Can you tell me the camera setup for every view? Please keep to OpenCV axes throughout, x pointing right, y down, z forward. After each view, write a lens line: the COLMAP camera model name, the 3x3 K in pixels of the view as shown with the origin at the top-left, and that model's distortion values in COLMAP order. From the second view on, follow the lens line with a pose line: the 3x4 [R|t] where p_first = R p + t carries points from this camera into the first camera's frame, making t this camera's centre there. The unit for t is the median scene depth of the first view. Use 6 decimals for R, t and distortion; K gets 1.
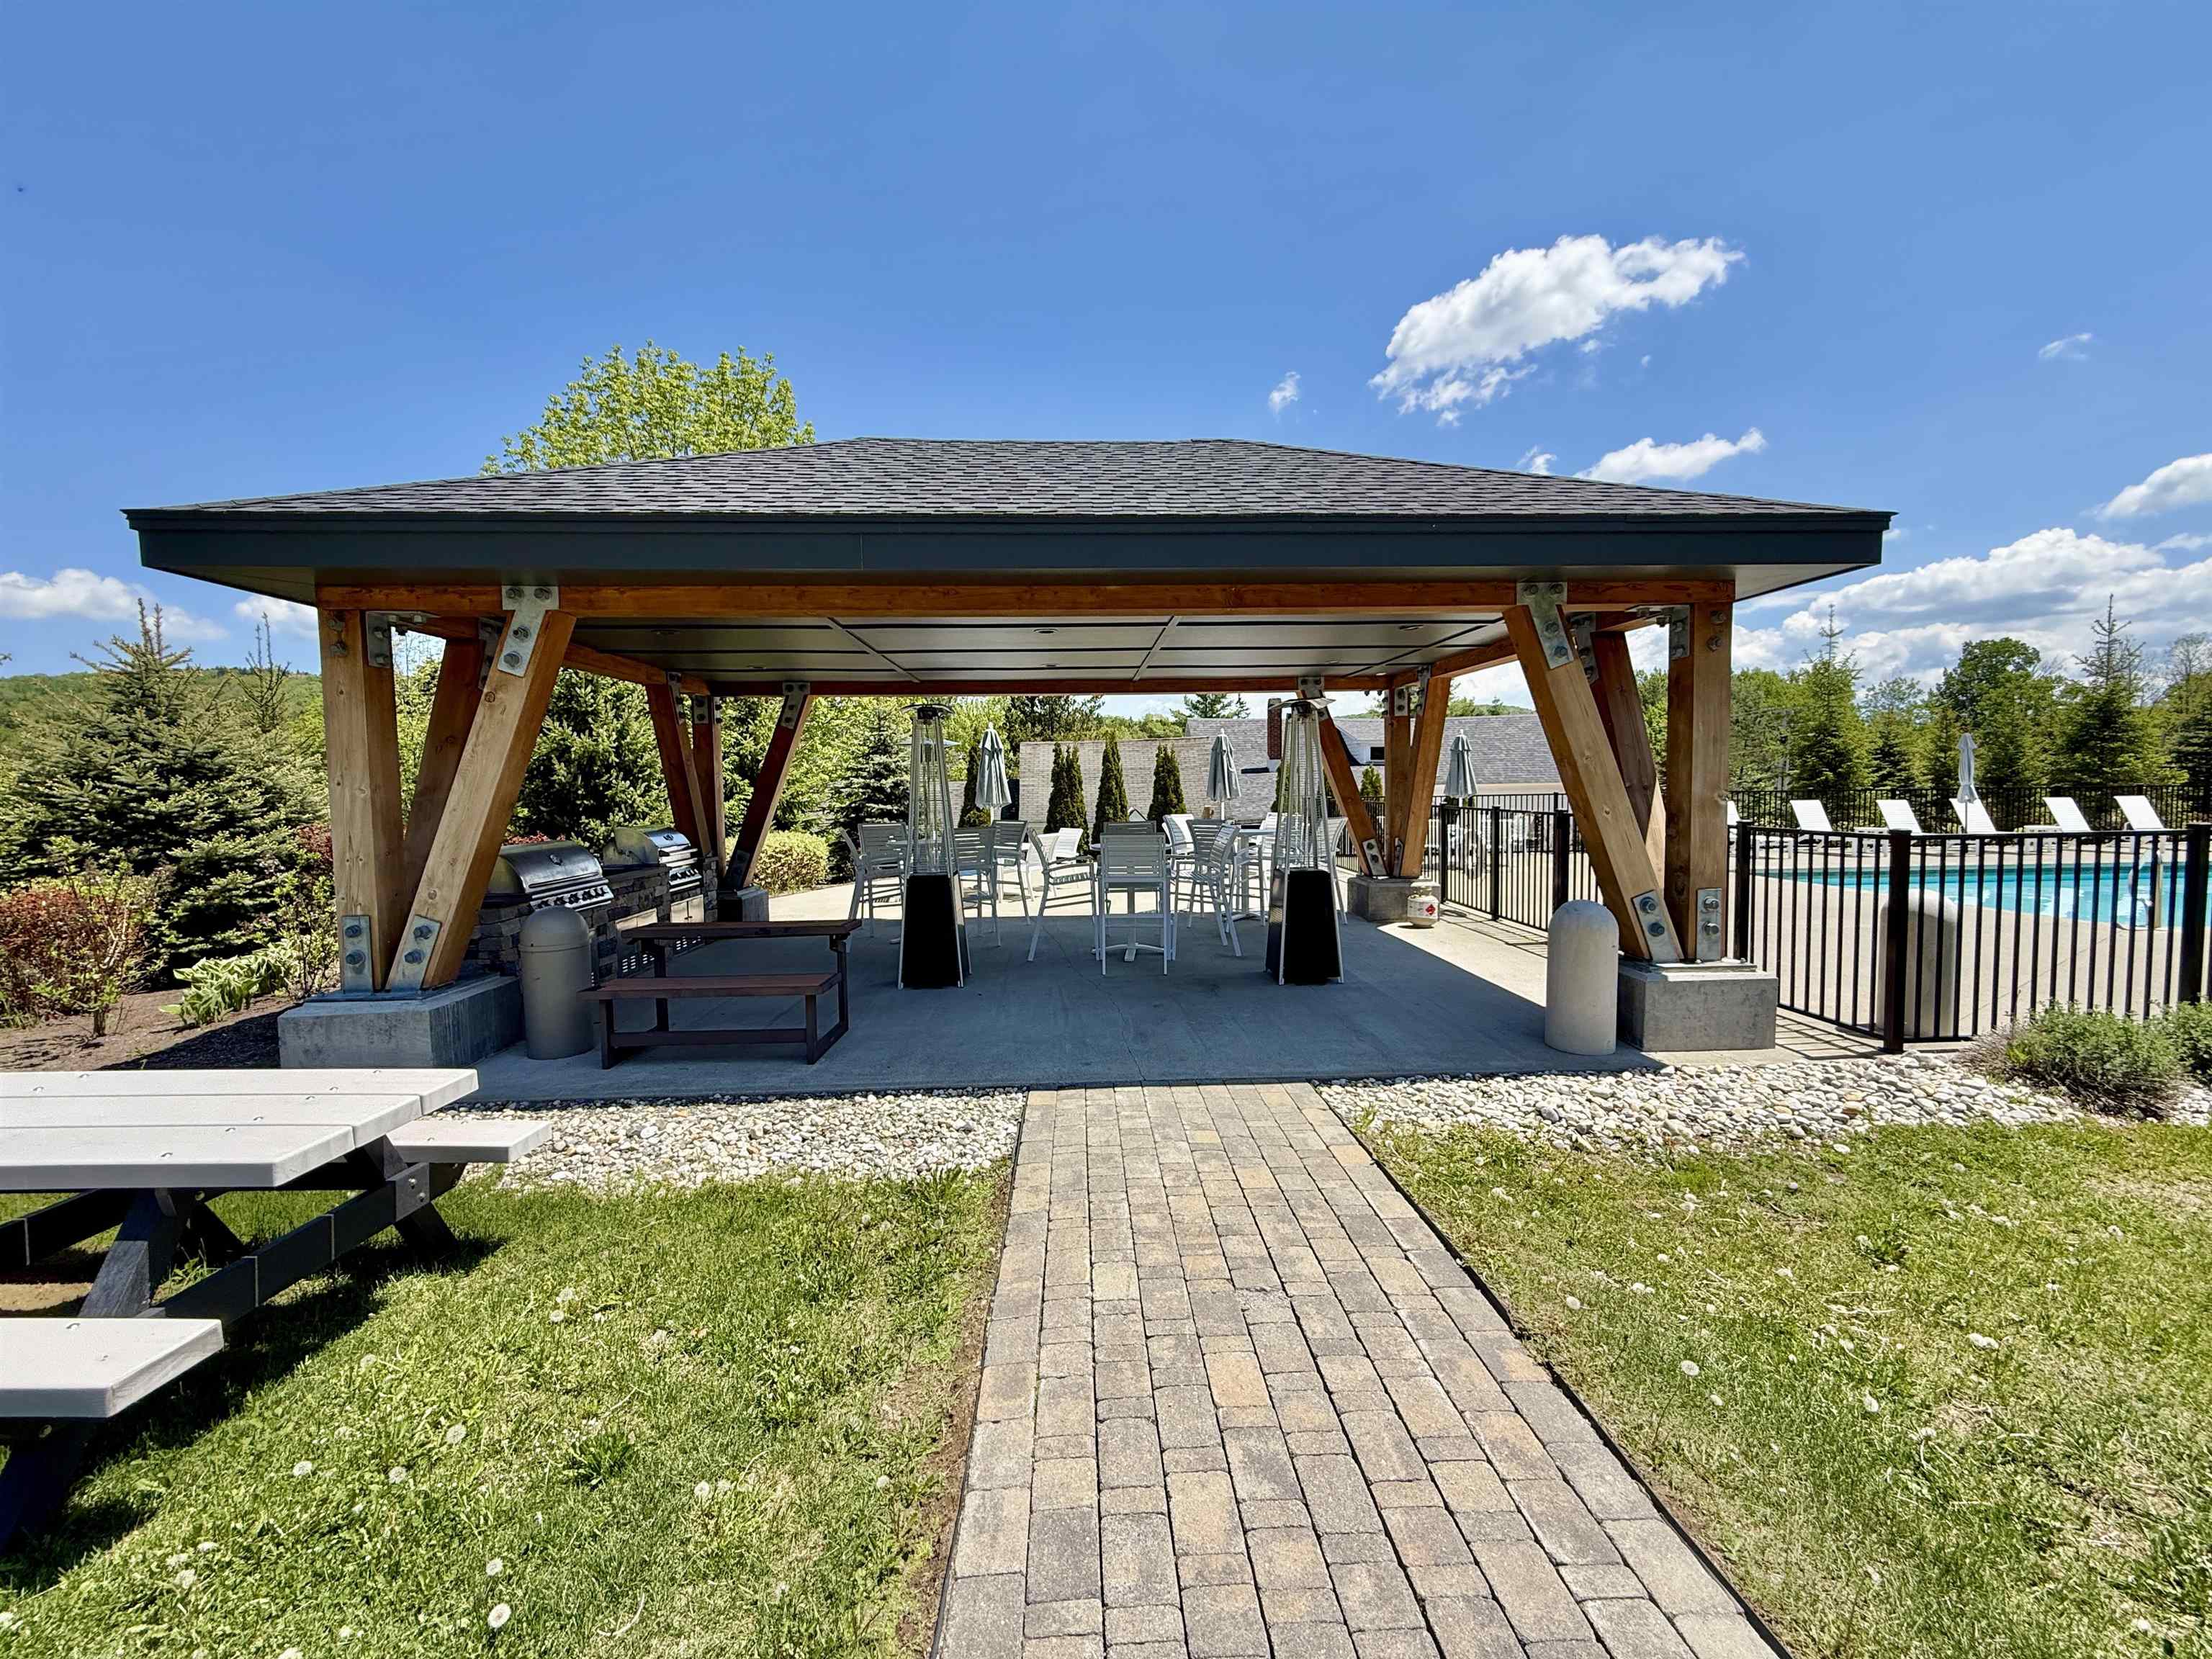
lens RADIAL K [[886.6, 0, 1106.0], [0, 886.6, 829.5], [0, 0, 1]] dist [0.002128, 0.000134]
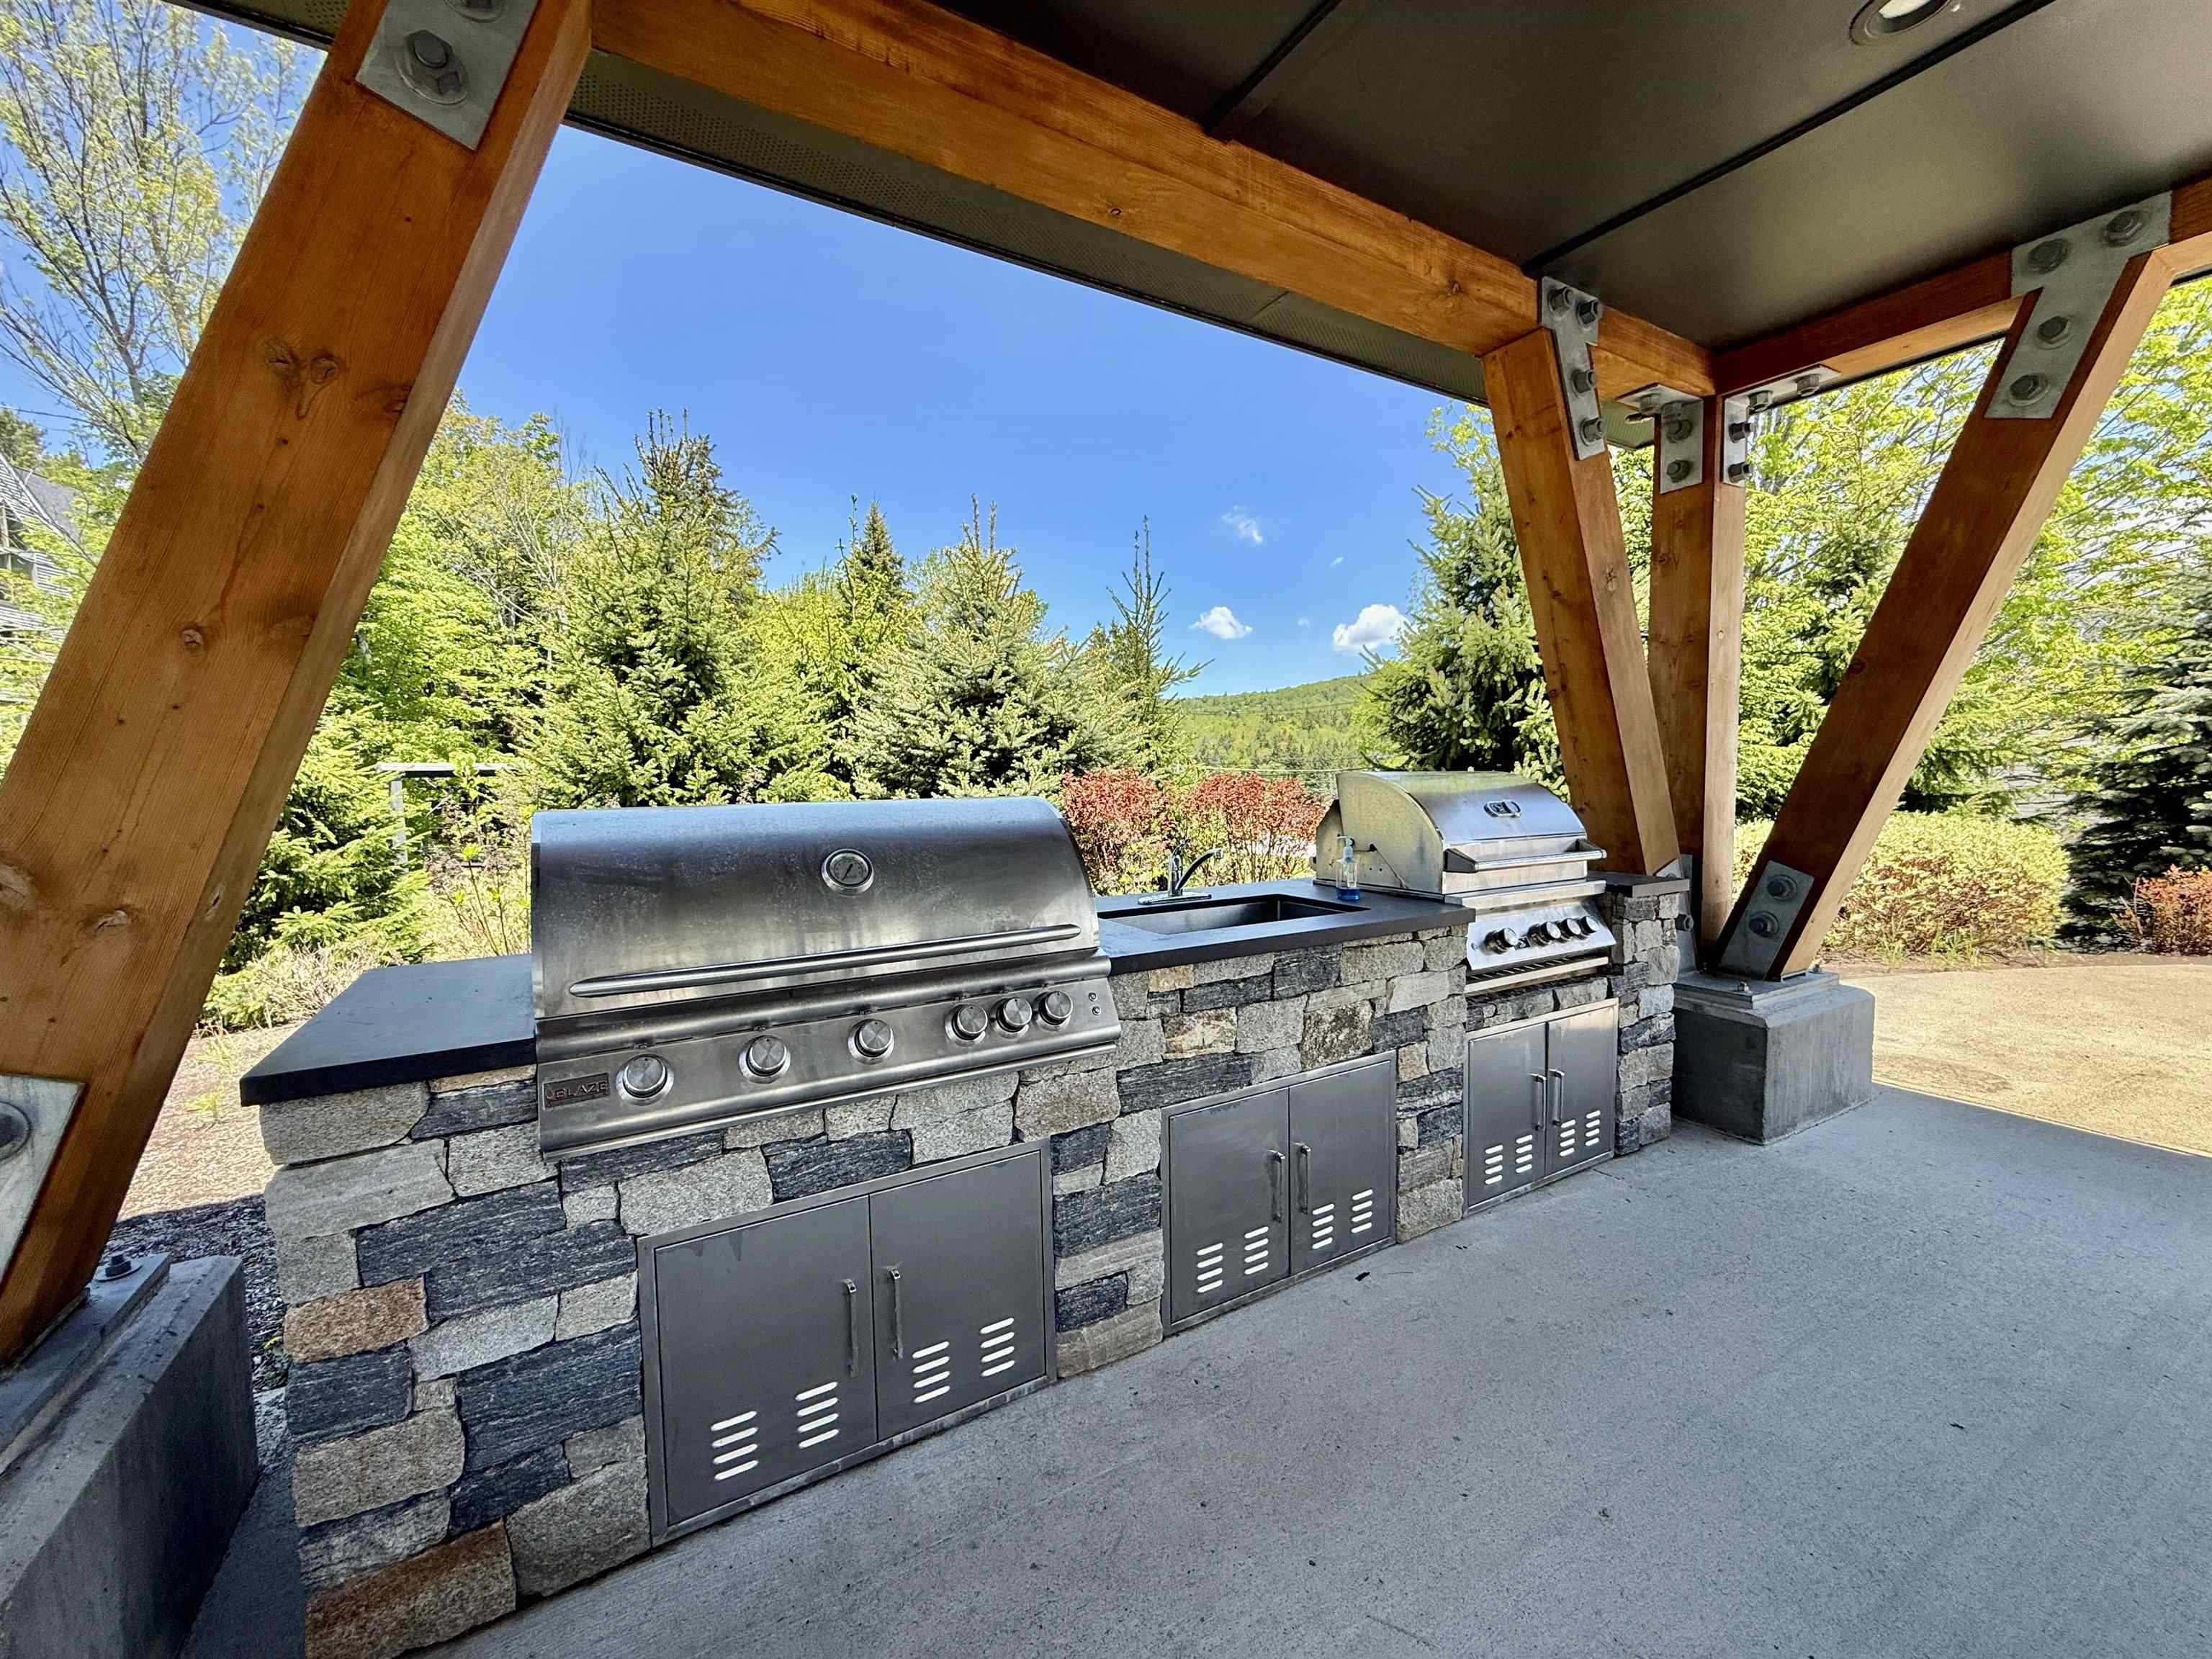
lens RADIAL K [[886.6, 0, 1106.0], [0, 886.6, 829.5], [0, 0, 1]] dist [0.002128, 0.000134]
pose [[0.472190, 0.064516, -0.879132, -0.244927], [-0.040195, 0.997857, 0.051640, 0.004682], [0.880580, 0.010952, 0.473771, 0.630543]]
